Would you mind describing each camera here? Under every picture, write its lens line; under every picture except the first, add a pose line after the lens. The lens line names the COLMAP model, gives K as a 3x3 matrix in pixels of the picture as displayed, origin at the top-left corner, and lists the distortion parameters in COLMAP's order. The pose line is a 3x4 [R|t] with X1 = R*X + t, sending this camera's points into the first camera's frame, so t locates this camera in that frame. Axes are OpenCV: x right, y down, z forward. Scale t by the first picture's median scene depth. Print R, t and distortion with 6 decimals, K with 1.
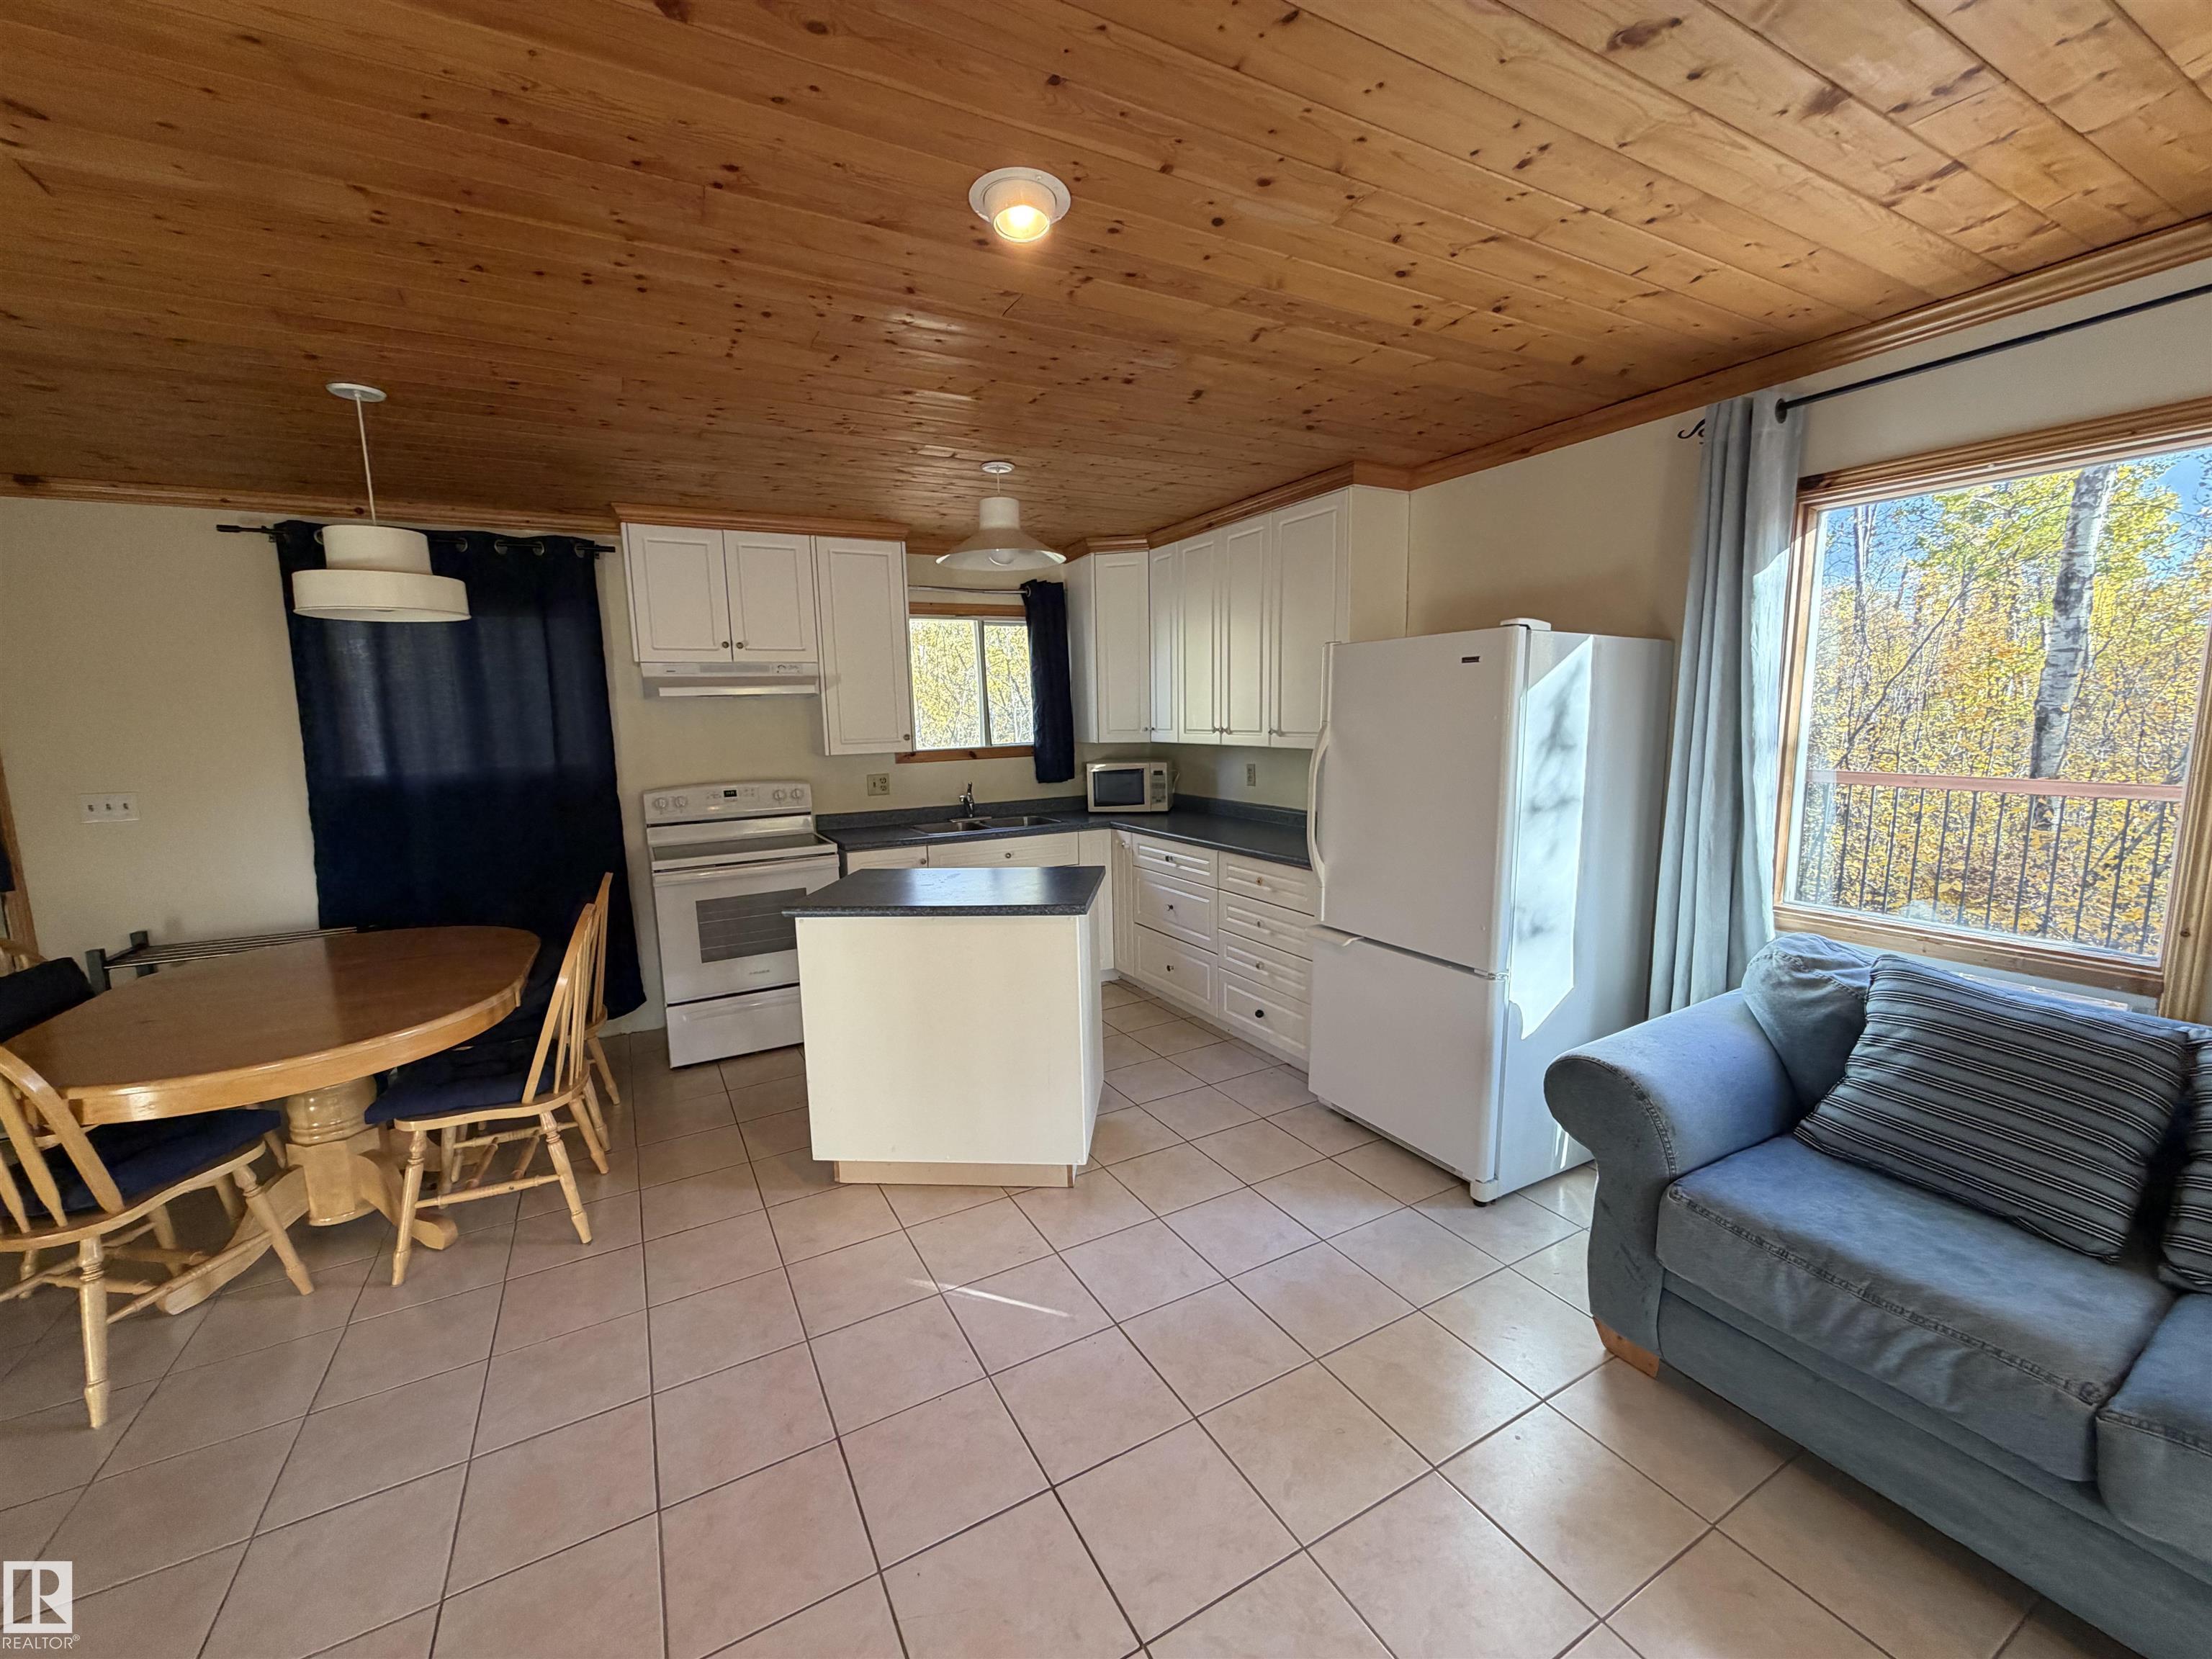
lens RADIAL K [[883.7, 0, 1097.9], [0, 883.7, 826.4], [0, 0, 1]] dist [0.003447, 0.000307]
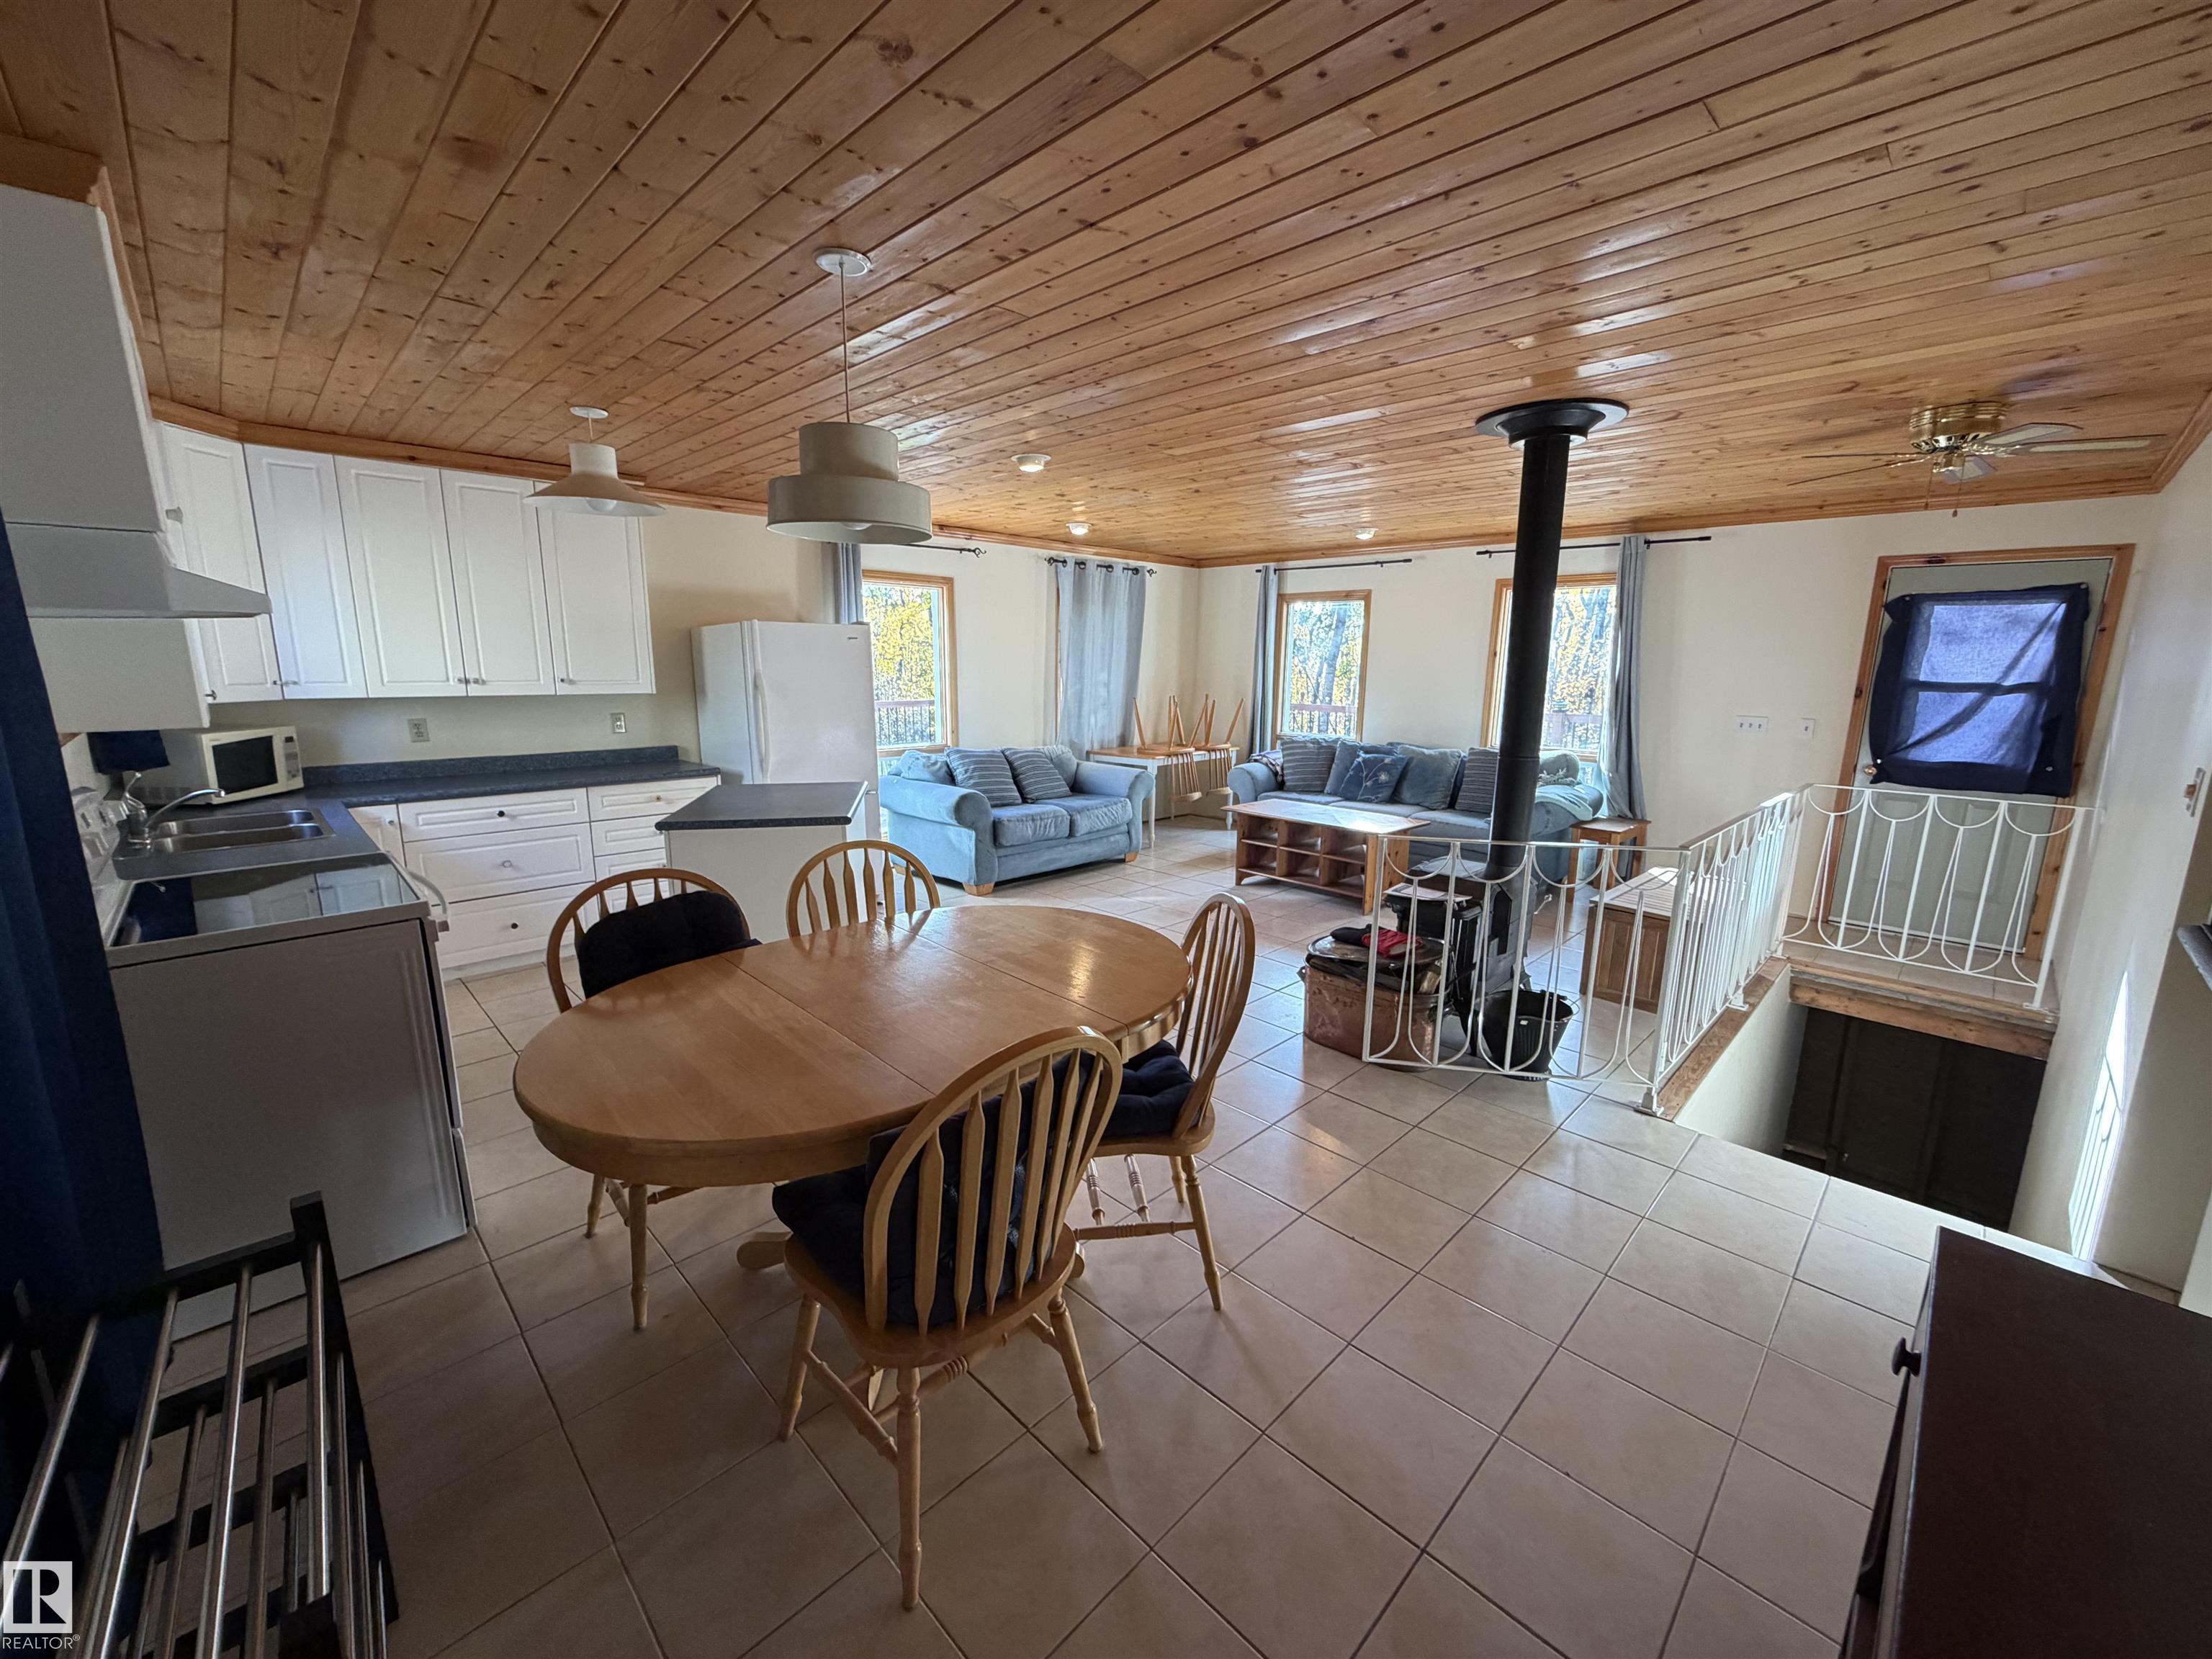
lens RADIAL K [[883.7, 0, 1099.2], [0, 883.7, 829.0], [0, 0, 1]] dist [0.003447, 0.000307]
pose [[-0.277089, -0.160203, 0.947395, -0.881453], [0.125388, 0.971542, 0.200959, -0.051584], [-0.952628, 0.174476, -0.249116, 0.532386]]
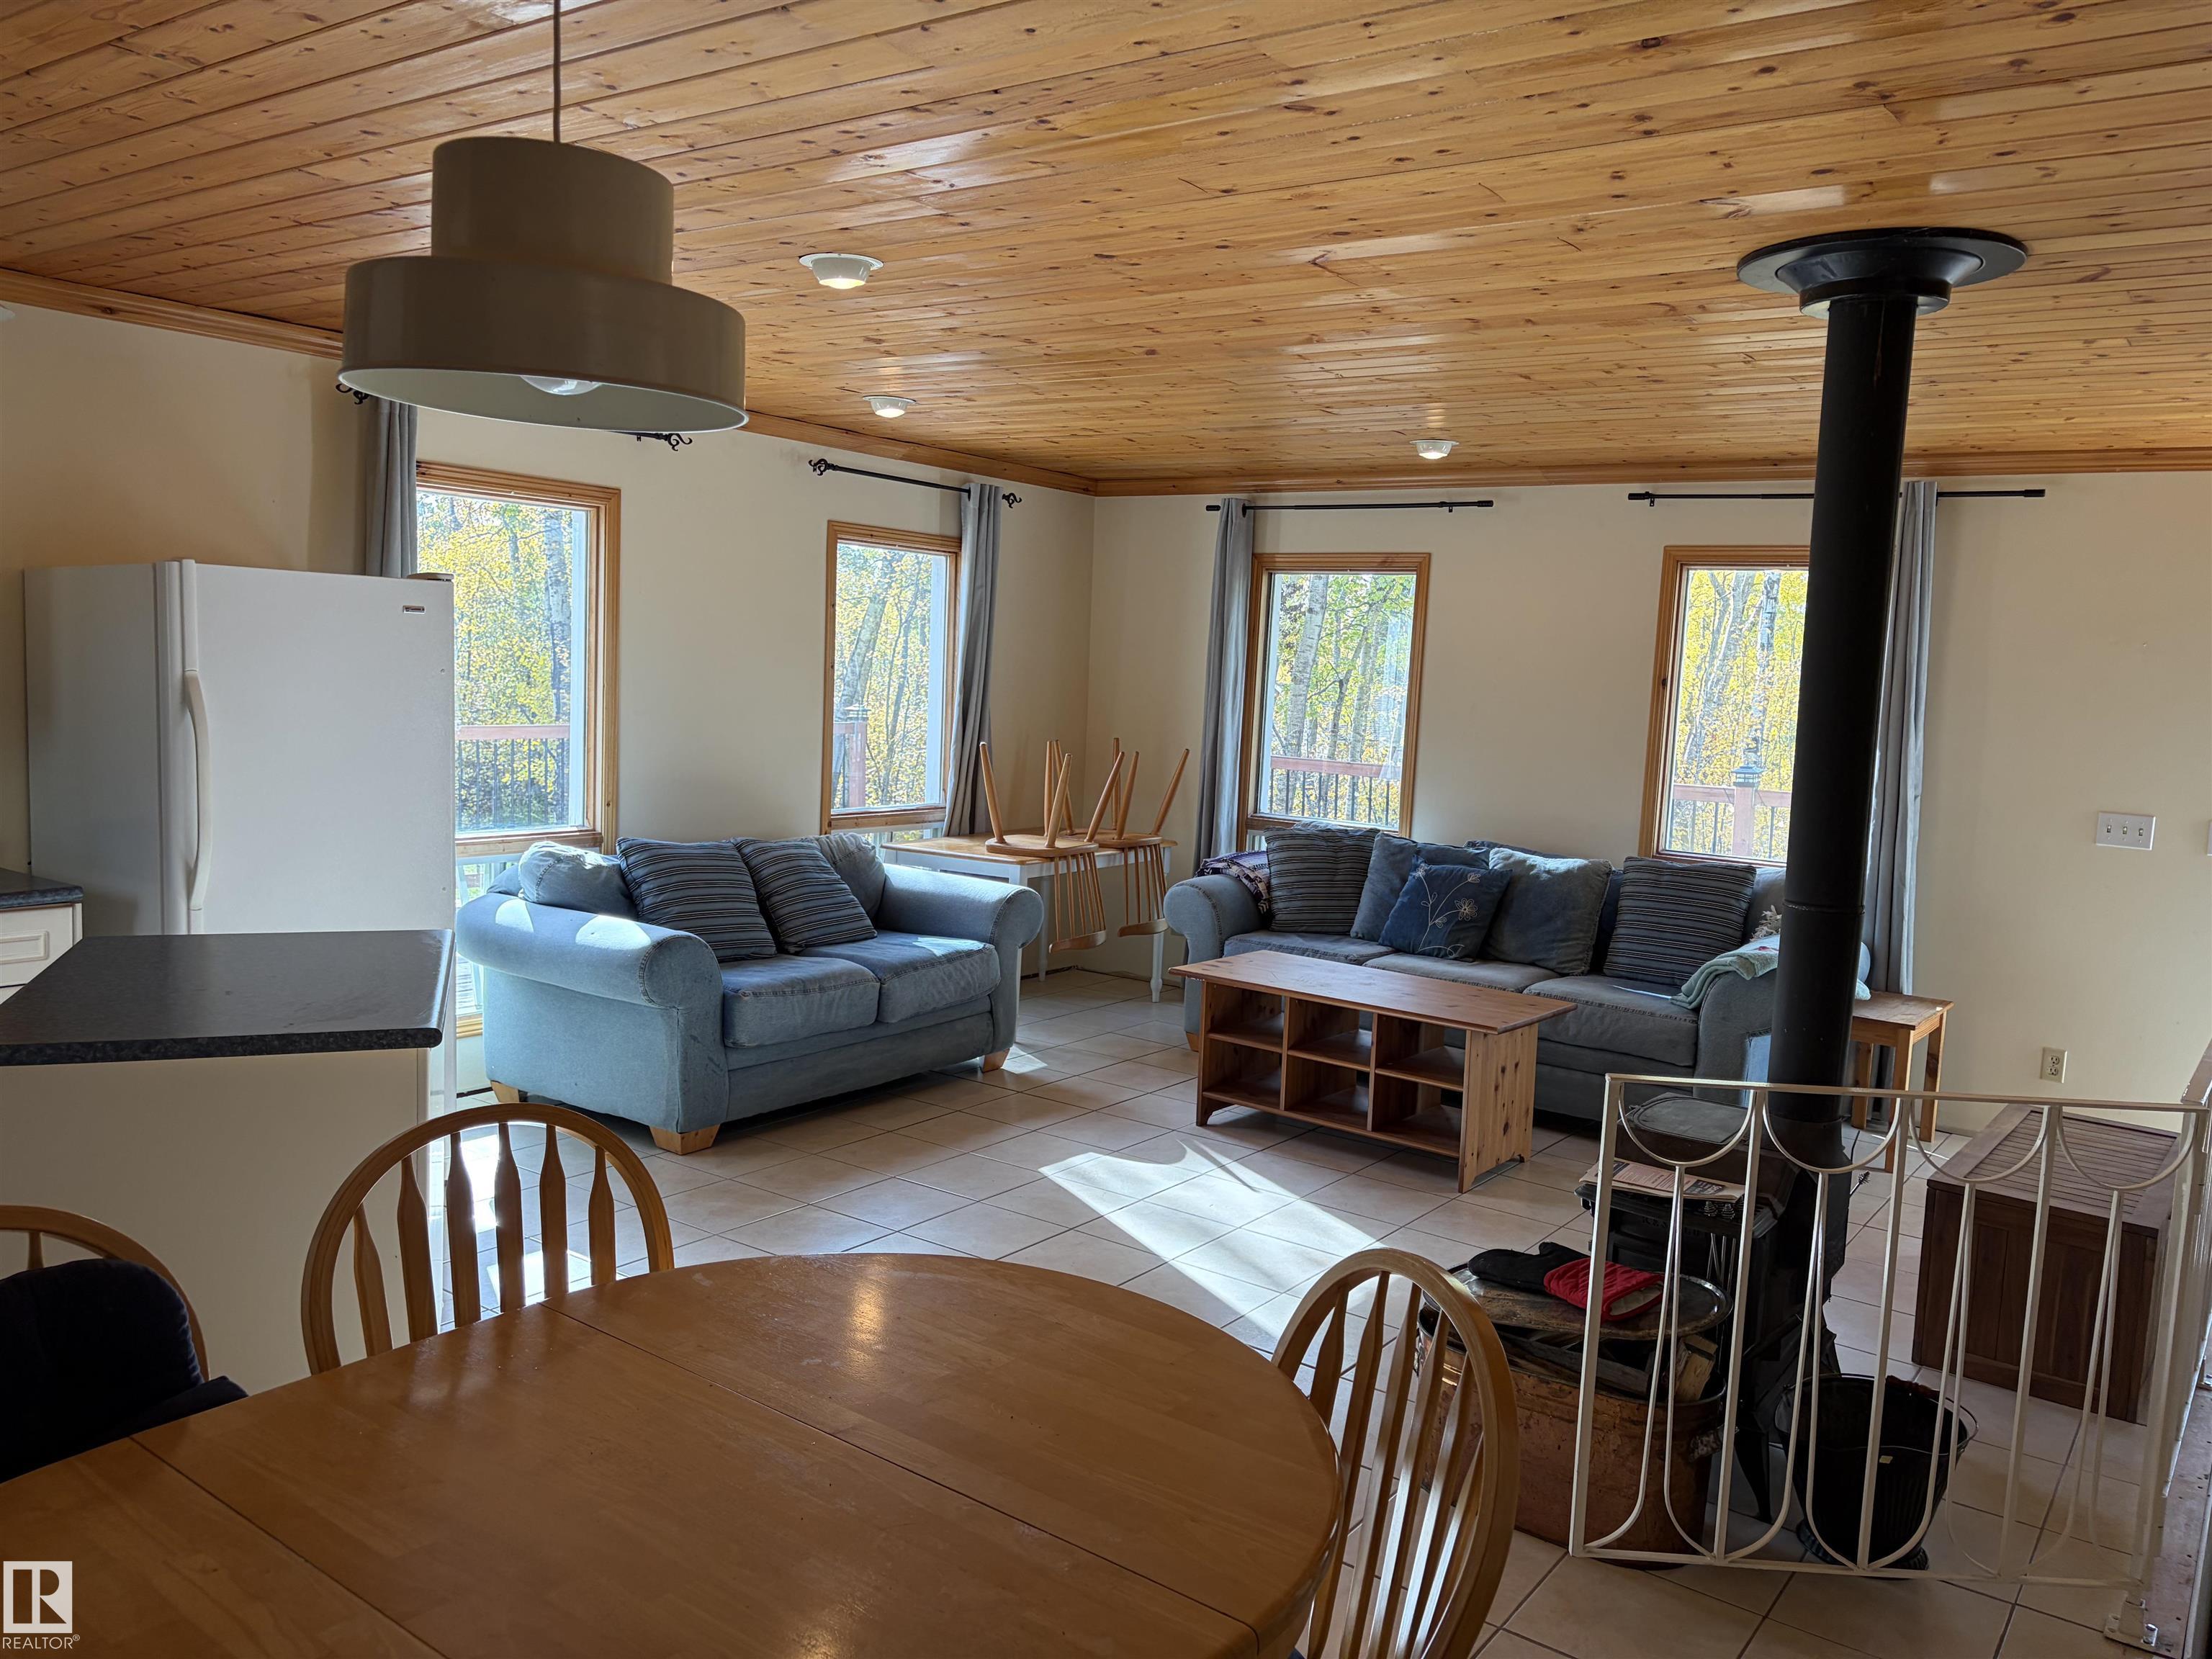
lens RADIAL K [[1667.3, 0, 1118.1], [0, 1667.3, 820.8], [0, 0, 1]] dist [0.050691, -0.044511]
pose [[-0.433012, -0.083213, 0.897539, -0.781038], [0.084565, 0.987588, 0.132359, -0.070945], [-0.897412, 0.133213, -0.420601, 0.566179]]
